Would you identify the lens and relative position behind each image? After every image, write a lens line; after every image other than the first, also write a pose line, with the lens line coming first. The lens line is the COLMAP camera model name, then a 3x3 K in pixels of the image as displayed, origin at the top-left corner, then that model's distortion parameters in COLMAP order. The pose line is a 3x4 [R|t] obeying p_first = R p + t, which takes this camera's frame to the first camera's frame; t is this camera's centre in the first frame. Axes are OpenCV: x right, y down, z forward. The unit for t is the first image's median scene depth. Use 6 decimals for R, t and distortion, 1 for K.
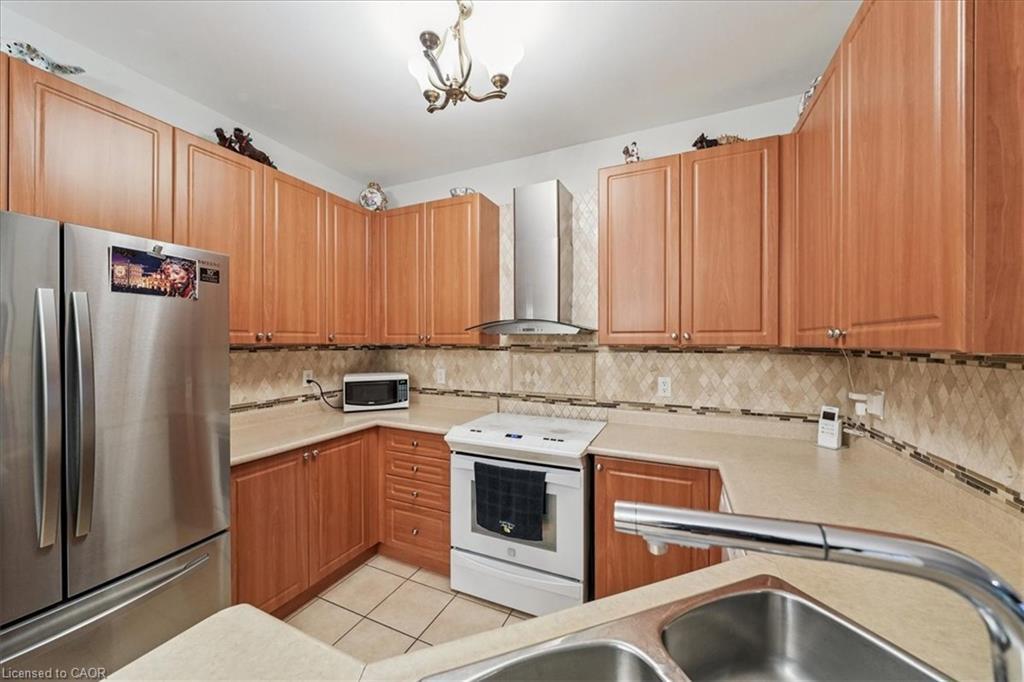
lens RADIAL K [[372.6, 0, 511.4], [0, 372.6, 343.2], [0, 0, 1]] dist [-0.000898, -0.000049]
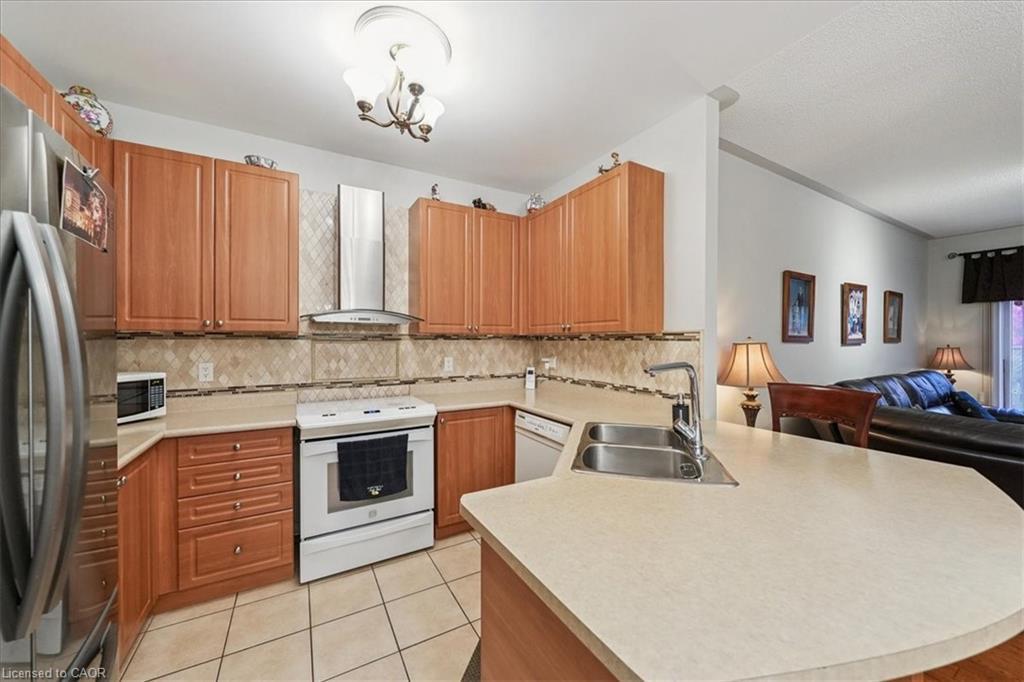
lens RADIAL K [[372.6, 0, 508.2], [0, 372.6, 340.3], [0, 0, 1]] dist [-0.000898, -0.000049]
pose [[0.583209, -0.001404, 0.812321, -0.612708], [0.004050, 0.999991, -0.001179, 0.030686], [-0.812312, 0.003978, 0.583209, -0.000842]]
